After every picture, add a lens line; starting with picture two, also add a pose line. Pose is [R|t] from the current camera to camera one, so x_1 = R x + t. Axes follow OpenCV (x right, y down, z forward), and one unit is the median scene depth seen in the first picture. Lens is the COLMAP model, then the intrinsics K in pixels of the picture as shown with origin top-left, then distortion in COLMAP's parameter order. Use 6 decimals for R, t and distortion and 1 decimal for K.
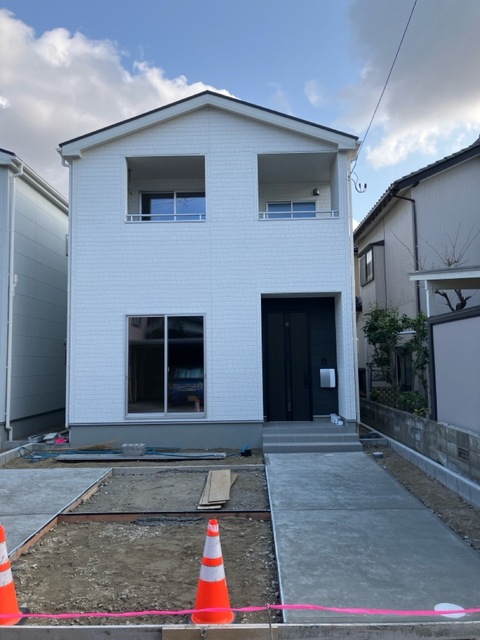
lens RADIAL K [[530.9, 0, 242.8], [0, 530.9, 321.5], [0, 0, 1]] dist [0.015072, -0.006113]
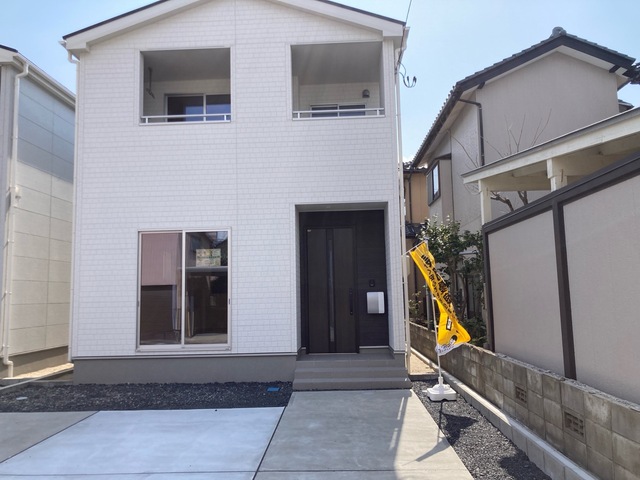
lens RADIAL K [[523.7, 0, 322.2], [0, 523.7, 244.0], [0, 0, 1]] dist [0.014912, 0.014059]
pose [[0.999660, -0.009463, -0.024310, 0.097860], [0.008897, 0.999689, -0.023289, 0.031096], [0.024523, 0.023064, 0.999433, 0.151703]]
